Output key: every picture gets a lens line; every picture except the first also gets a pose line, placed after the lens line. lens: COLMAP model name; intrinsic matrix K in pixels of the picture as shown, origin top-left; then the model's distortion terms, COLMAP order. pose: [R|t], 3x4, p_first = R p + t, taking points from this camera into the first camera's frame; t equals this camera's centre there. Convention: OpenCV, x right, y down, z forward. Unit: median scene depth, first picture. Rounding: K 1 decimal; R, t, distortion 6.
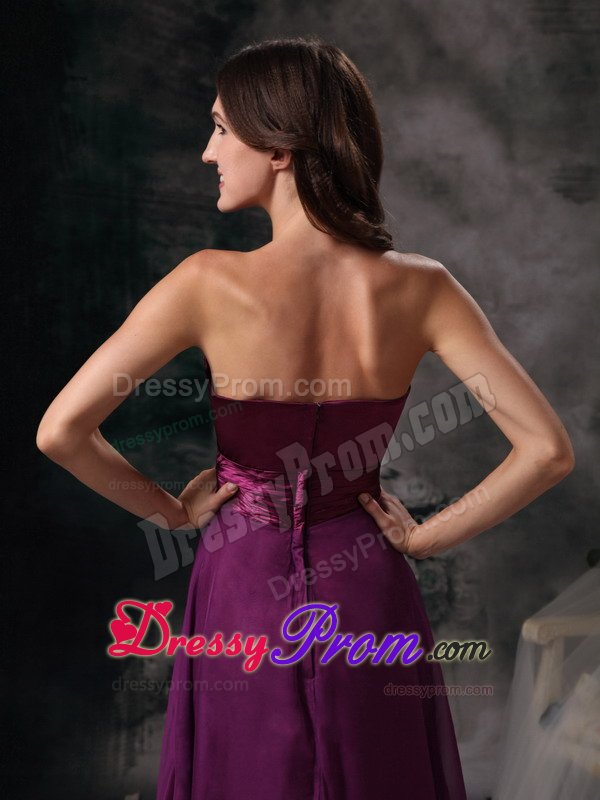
lens RADIAL K [[1834.0, 0, 301.8], [0, 1834.0, 456.2], [0, 0, 1]] dist [0.261297, 0.187199]
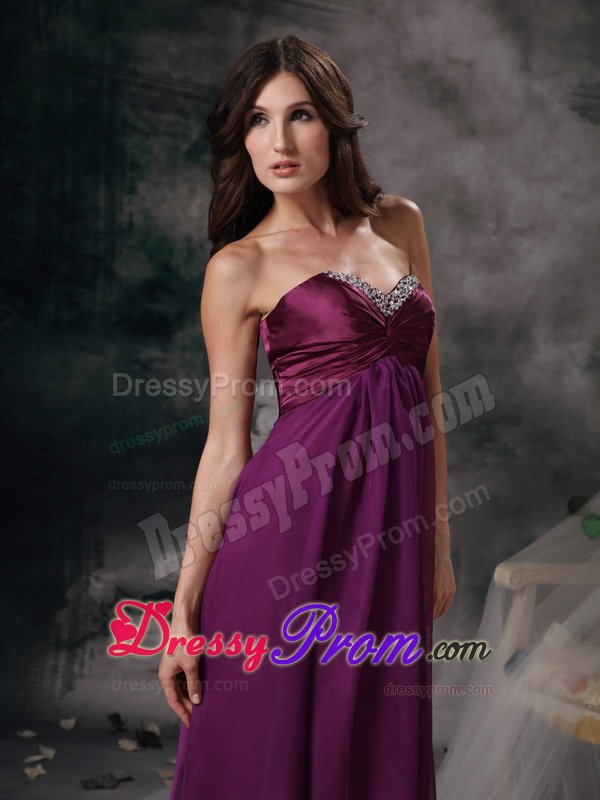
lens RADIAL K [[2202.7, 0, 297.1], [0, 2202.7, 450.8], [0, 0, 1]] dist [0.349163, 0.901913]
pose [[0.996854, 0.076397, 0.021089, -0.010268], [-0.077194, 0.996213, 0.040001, -0.006625], [-0.017953, -0.041503, 0.998977, -0.119486]]
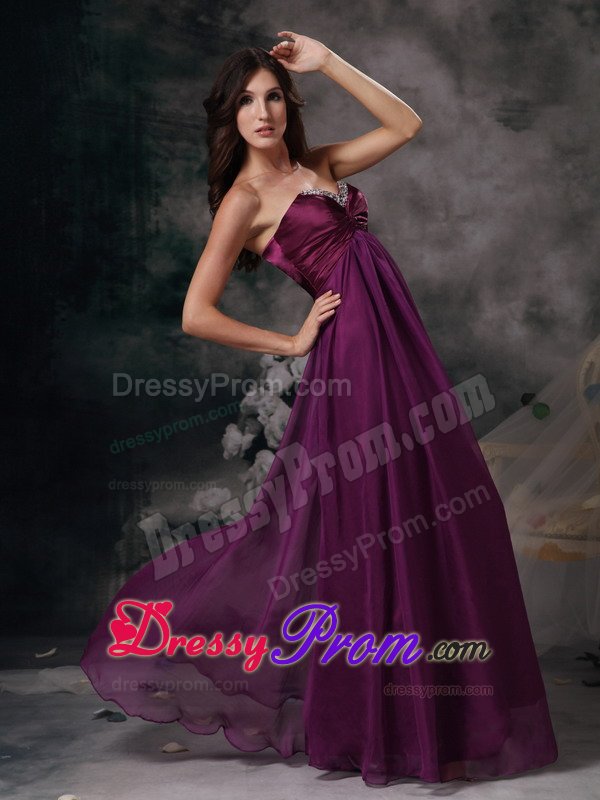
lens RADIAL K [[2125.7, 0, 326.7], [0, 2125.7, 401.9], [0, 0, 1]] dist [0.327862, 0.389752]
pose [[0.998337, 0.016426, 0.055254, -0.045241], [-0.015690, 0.999783, -0.013735, 0.057786], [-0.055467, 0.012845, 0.998378, -0.362536]]
